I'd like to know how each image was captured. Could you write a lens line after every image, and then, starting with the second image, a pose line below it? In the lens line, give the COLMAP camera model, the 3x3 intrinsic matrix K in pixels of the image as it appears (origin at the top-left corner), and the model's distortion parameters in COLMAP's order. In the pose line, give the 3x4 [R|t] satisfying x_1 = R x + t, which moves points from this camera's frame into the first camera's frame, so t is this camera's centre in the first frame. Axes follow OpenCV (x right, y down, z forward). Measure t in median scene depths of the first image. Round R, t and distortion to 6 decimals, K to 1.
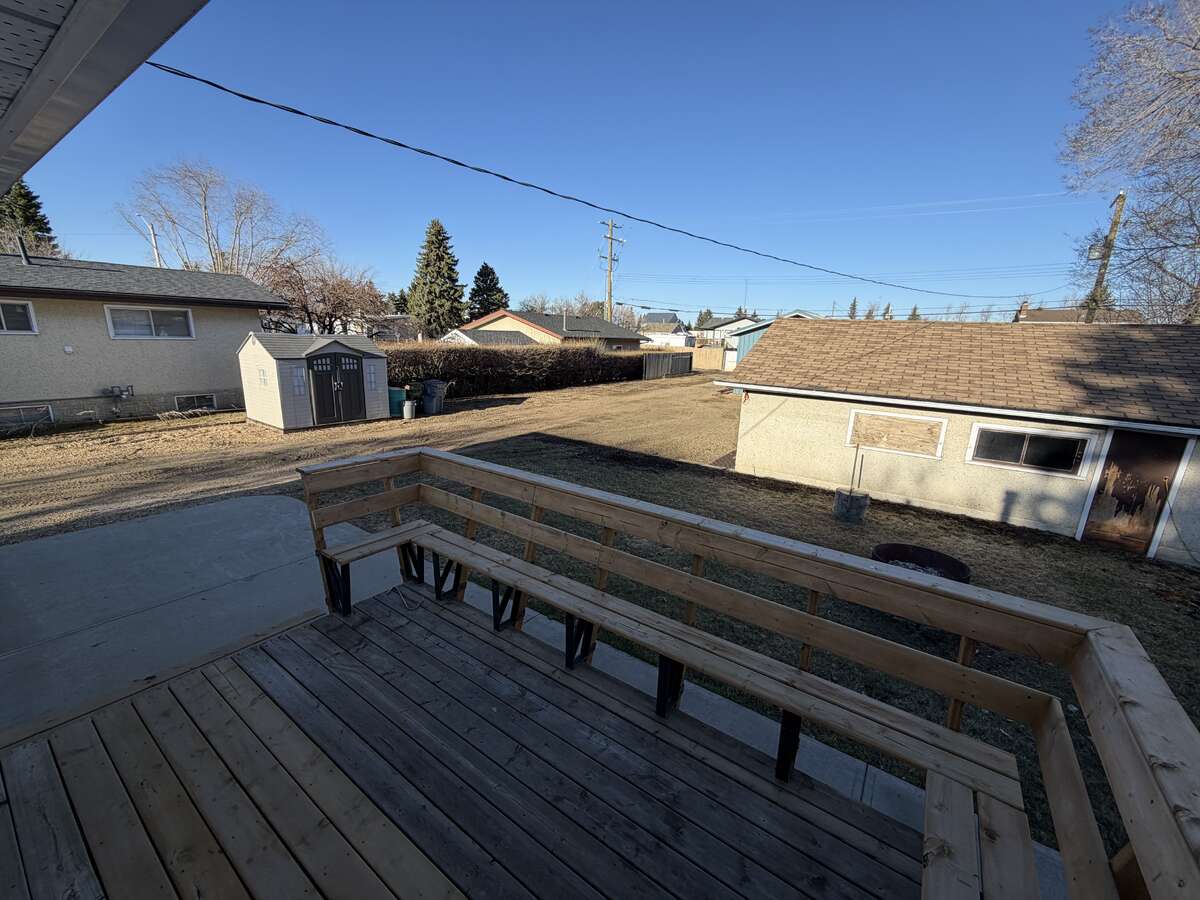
lens RADIAL K [[477.3, 0, 598.3], [0, 477.3, 452.0], [0, 0, 1]] dist [-0.000318, -0.000504]
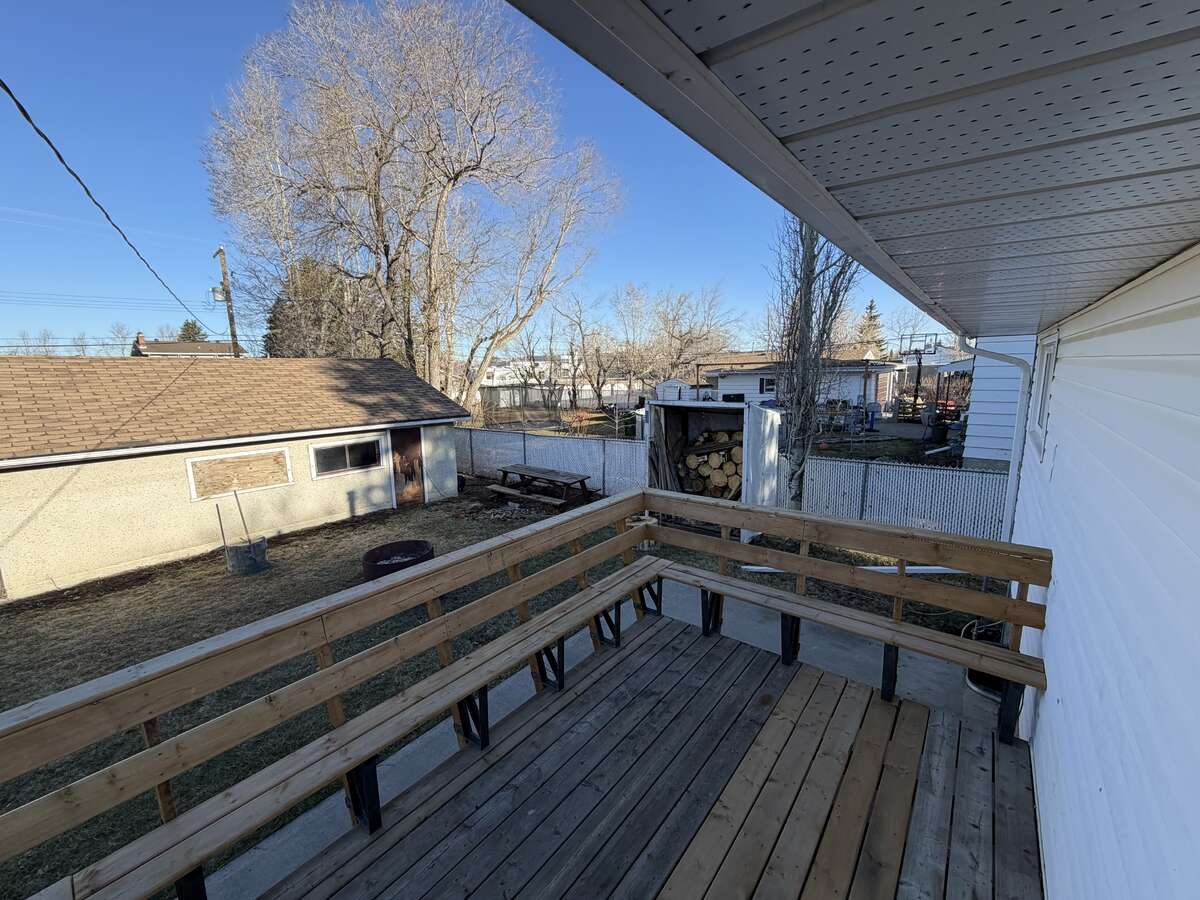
lens RADIAL K [[477.3, 0, 596.4], [0, 477.3, 449.6], [0, 0, 1]] dist [-0.000318, -0.000504]
pose [[0.077840, -0.200435, 0.976610, -0.248429], [0.262372, 0.949169, 0.173891, -0.059806], [-0.961822, 0.242700, 0.126472, 0.159313]]
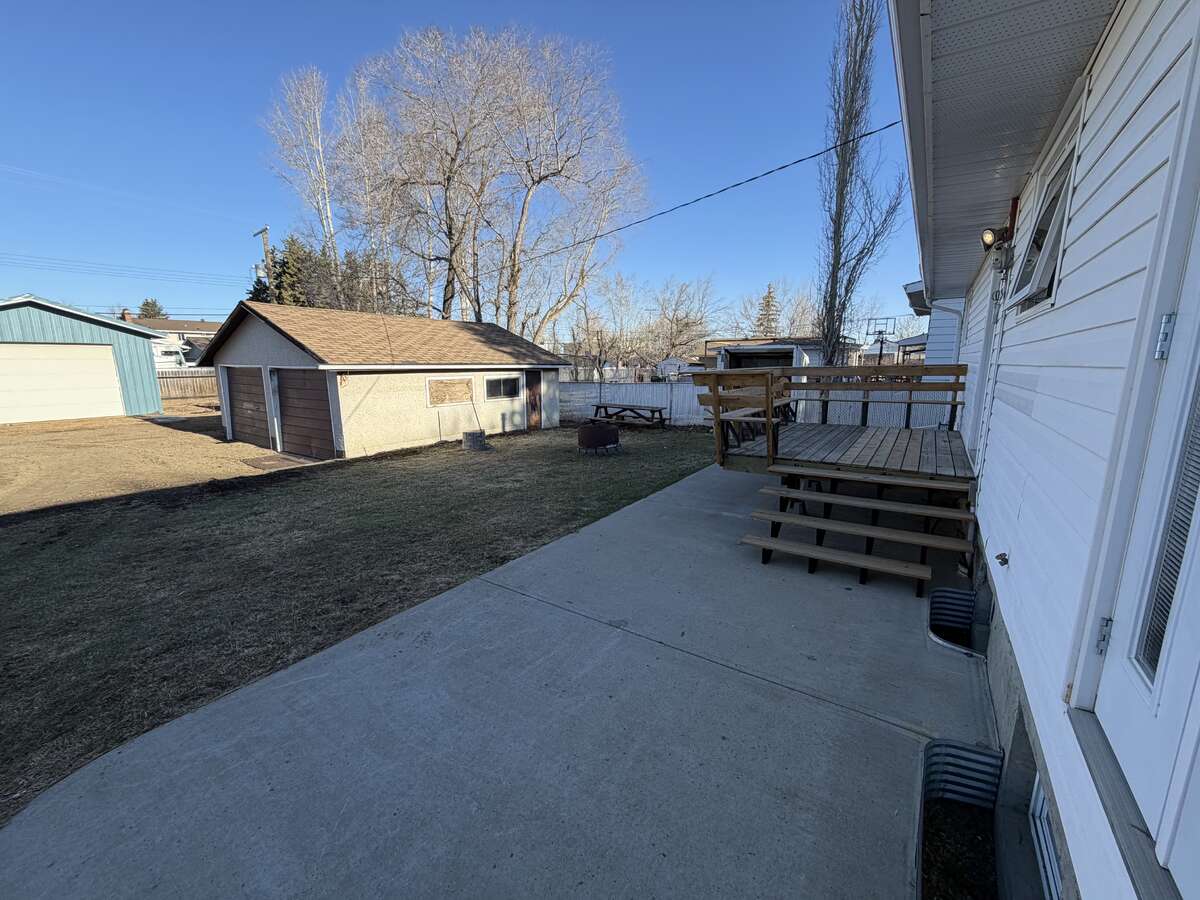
lens RADIAL K [[477.3, 0, 597.1], [0, 477.3, 450.5], [0, 0, 1]] dist [-0.000318, -0.000504]
pose [[-0.004708, -0.216669, 0.976234, -0.735851], [0.245584, 0.946096, 0.211164, -0.061221], [-0.969364, 0.240741, 0.048757, 0.520916]]
